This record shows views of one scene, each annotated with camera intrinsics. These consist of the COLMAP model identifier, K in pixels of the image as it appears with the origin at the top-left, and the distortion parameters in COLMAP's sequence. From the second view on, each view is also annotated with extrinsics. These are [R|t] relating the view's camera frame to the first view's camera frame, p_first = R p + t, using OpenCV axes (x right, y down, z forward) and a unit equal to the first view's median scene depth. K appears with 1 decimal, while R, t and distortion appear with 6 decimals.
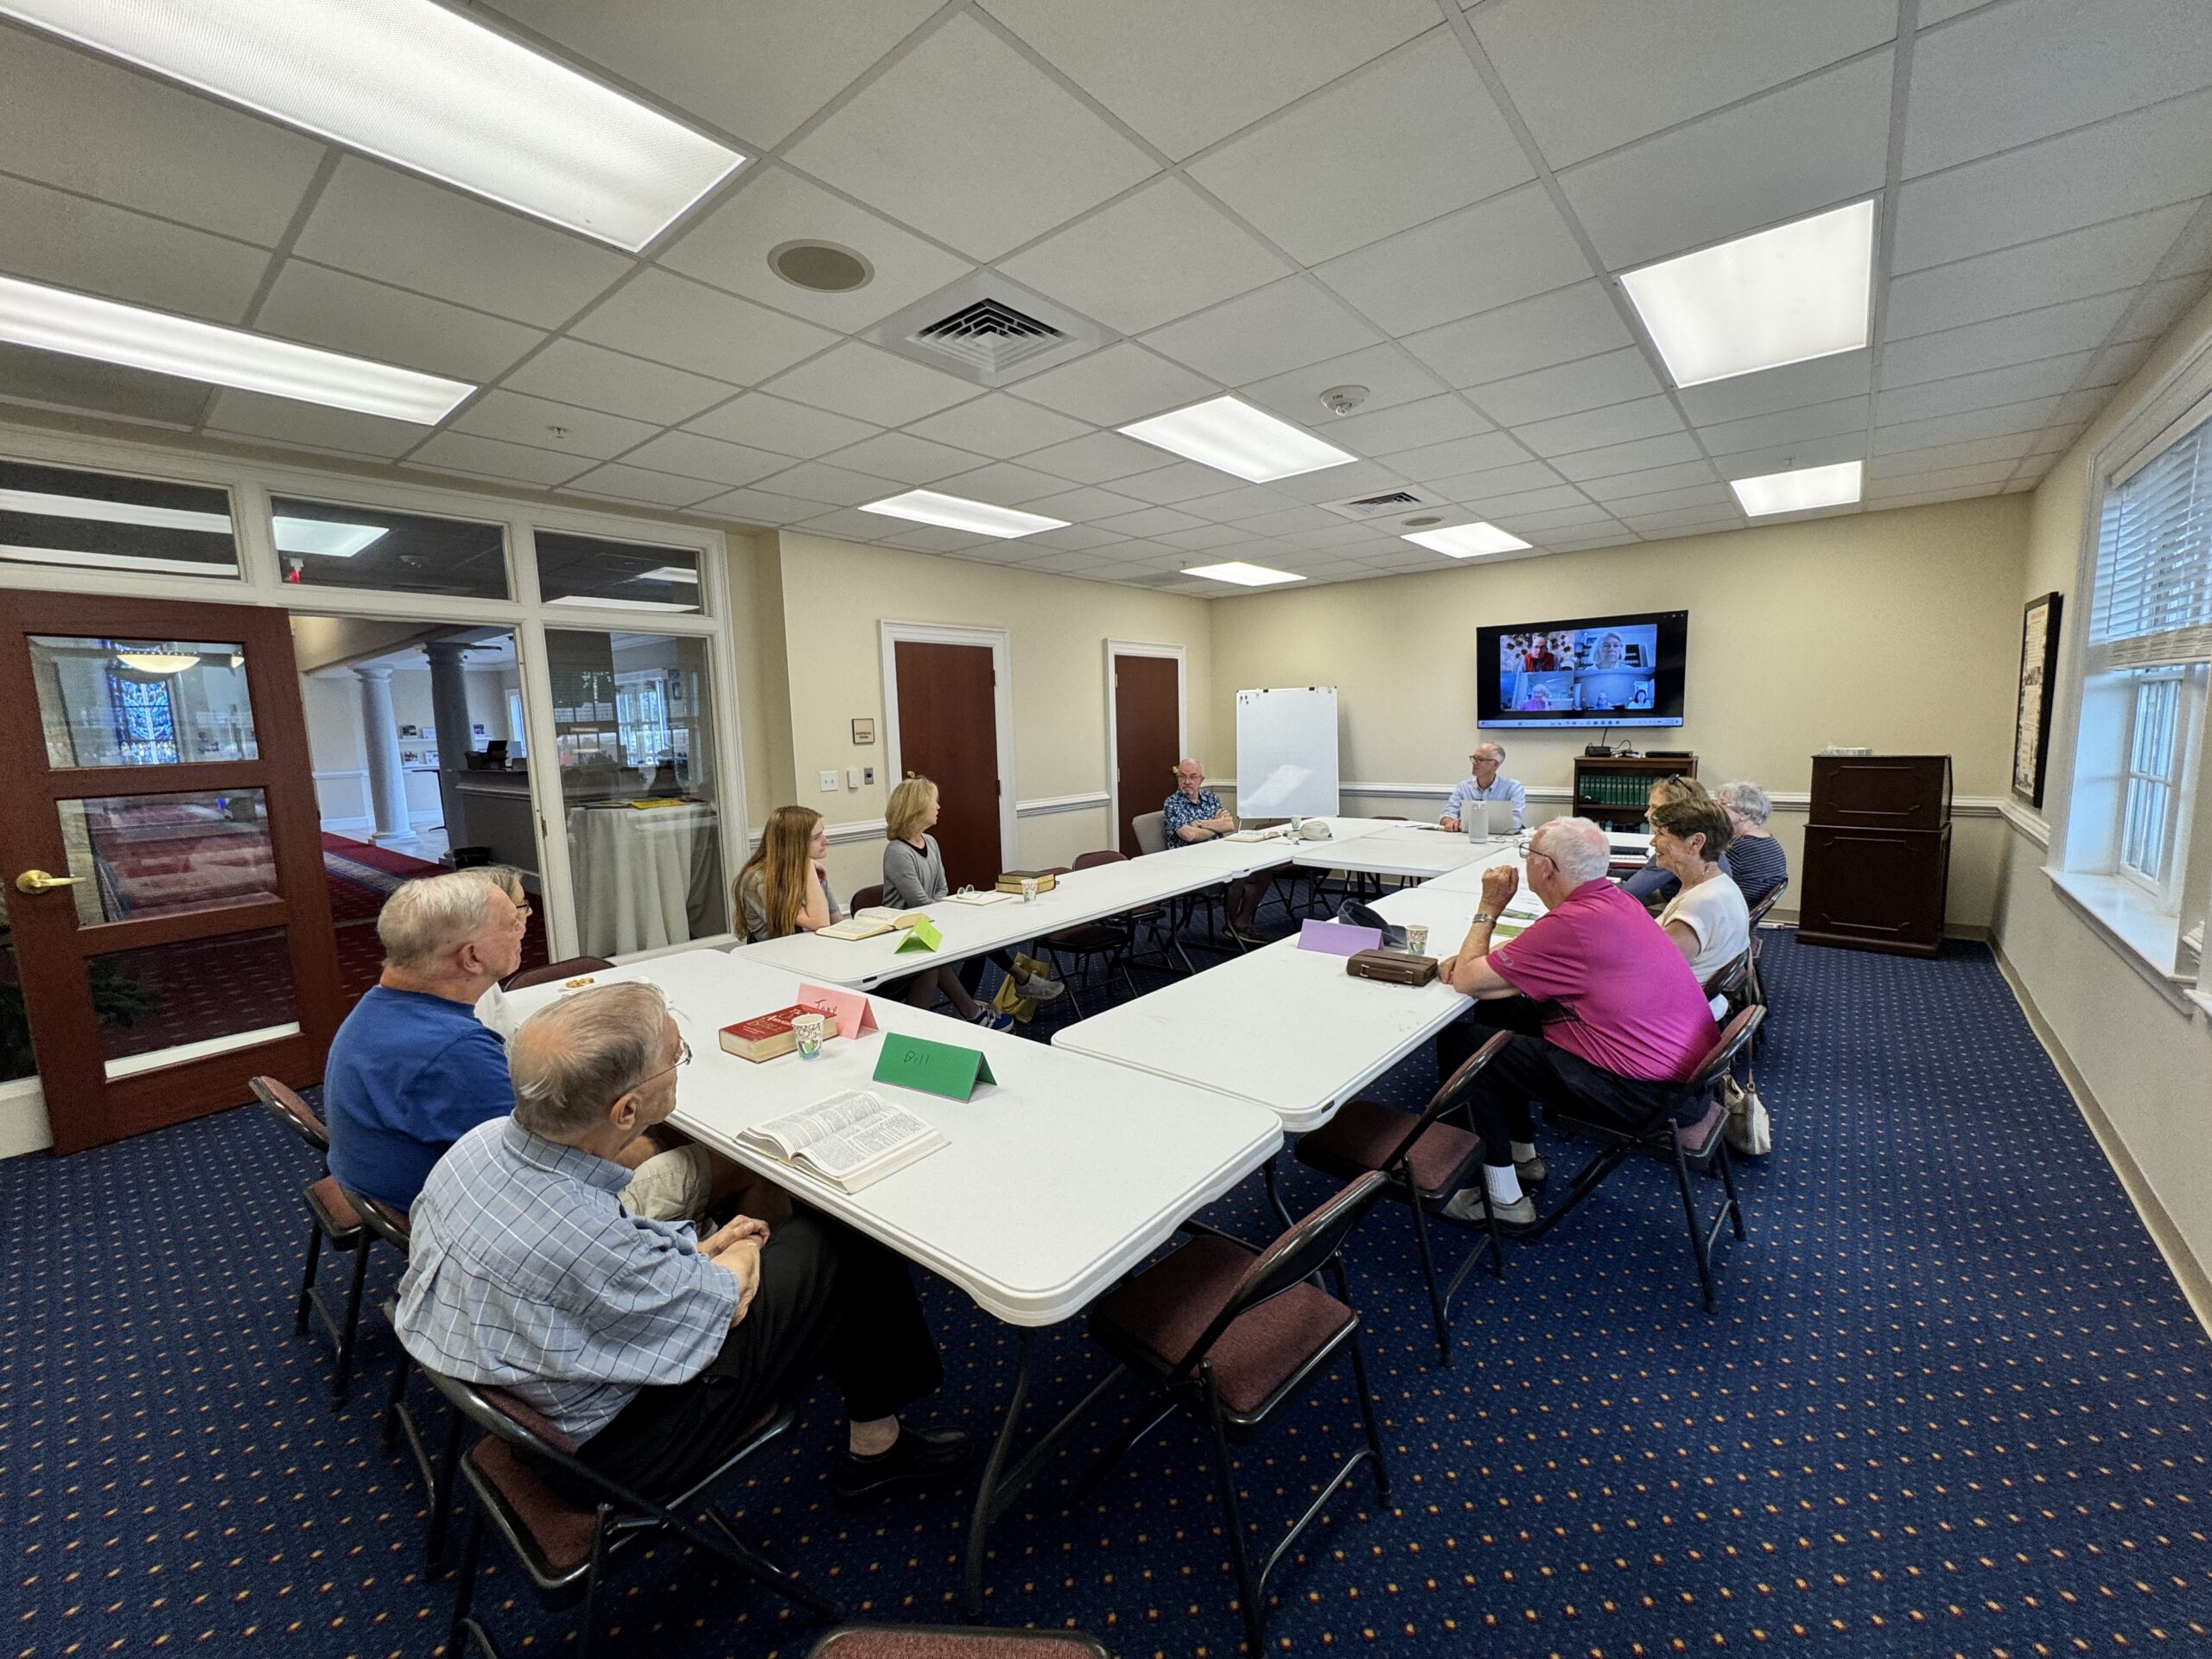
lens RADIAL K [[888.8, 0, 1106.8], [0, 888.8, 833.6], [0, 0, 1]] dist [-0.000012, 0.000028]
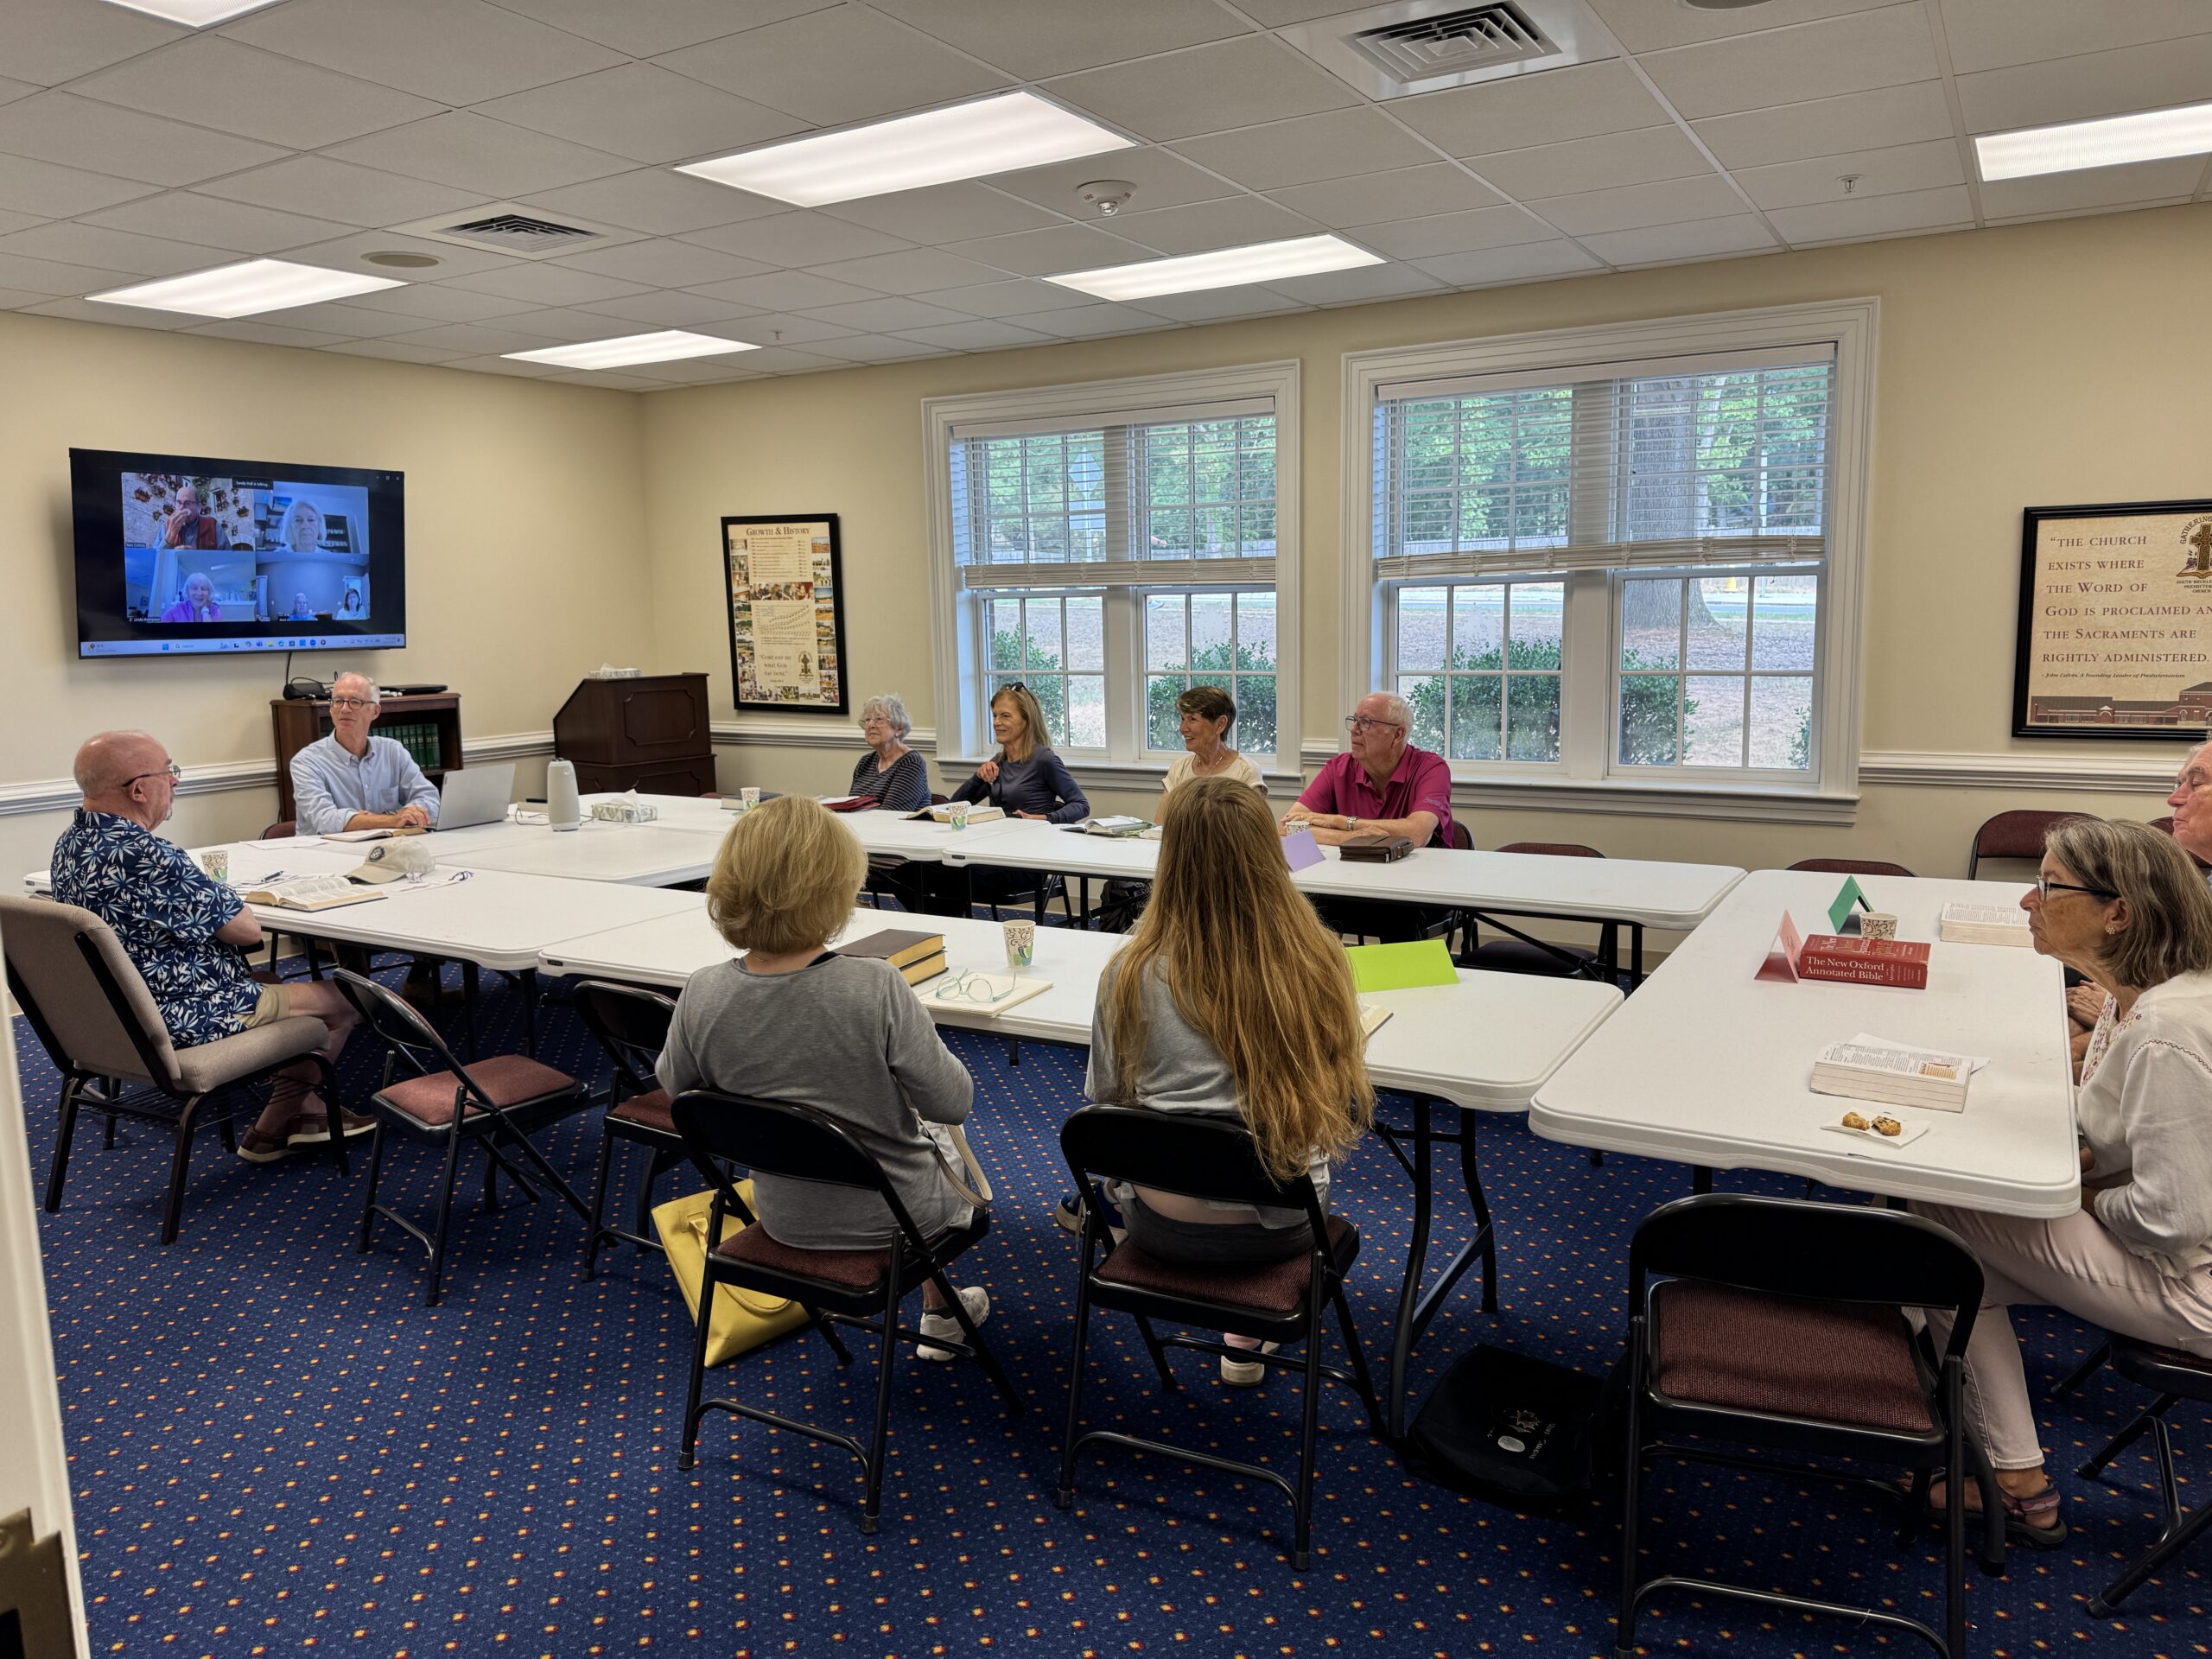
lens RADIAL K [[1571.2, 0, 1107.2], [0, 1571.2, 828.7], [0, 0, 1]] dist [-0.001689, -0.001158]
pose [[-0.154471, -0.114276, 0.981366, -0.560228], [0.140645, 0.980629, 0.136328, -0.070066], [-0.977935, 0.159083, -0.135406, 0.632019]]
